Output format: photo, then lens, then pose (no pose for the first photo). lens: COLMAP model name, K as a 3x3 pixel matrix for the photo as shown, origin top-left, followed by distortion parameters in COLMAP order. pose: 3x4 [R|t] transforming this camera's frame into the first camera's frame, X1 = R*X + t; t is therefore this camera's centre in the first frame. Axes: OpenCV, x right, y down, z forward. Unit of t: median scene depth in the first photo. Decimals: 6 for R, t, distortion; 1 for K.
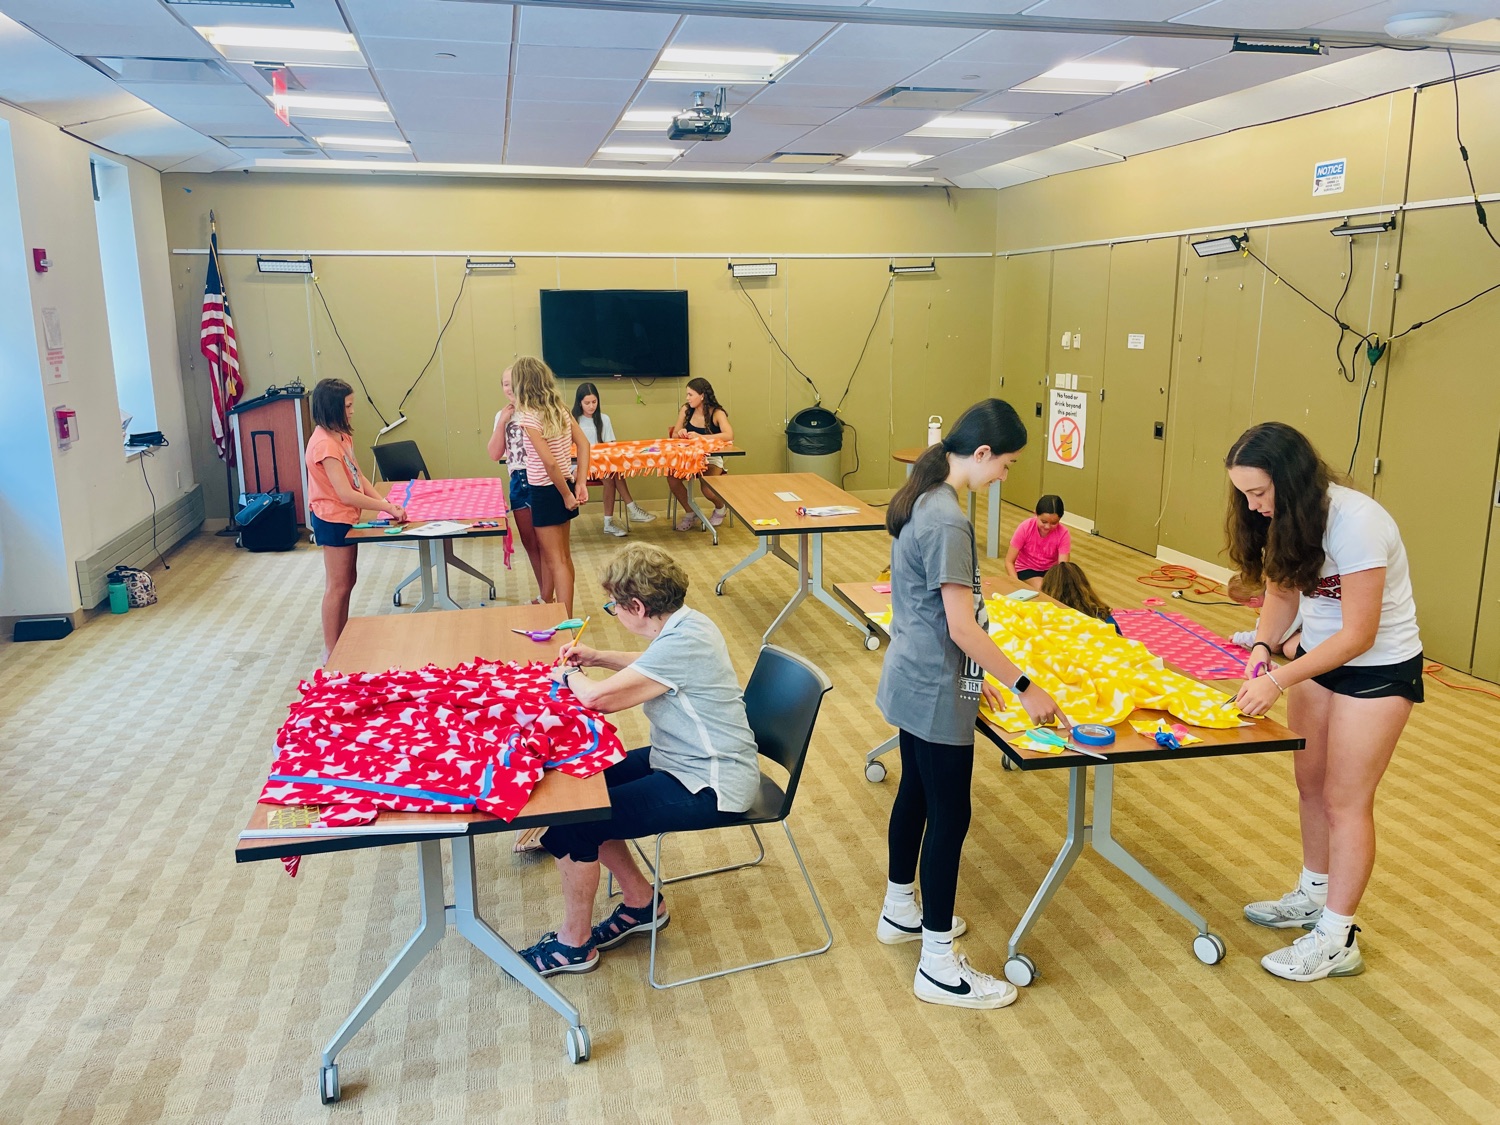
lens RADIAL K [[1136.6, 0, 746.7], [0, 1136.6, 572.6], [0, 0, 1]] dist [0.005604, -0.014138]
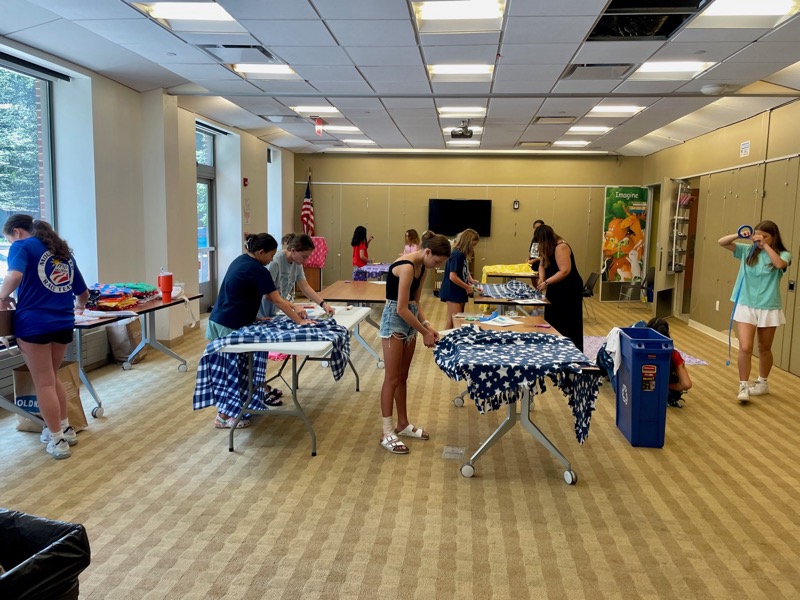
lens RADIAL K [[606.2, 0, 401.8], [0, 606.2, 296.4], [0, 0, 1]] dist [0.005604, -0.014138]
pose [[0.948730, 0.061945, -0.309957, 0.177031], [-0.094852, 0.991209, -0.092235, 0.083157], [0.301519, 0.116906, 0.946266, -0.217062]]
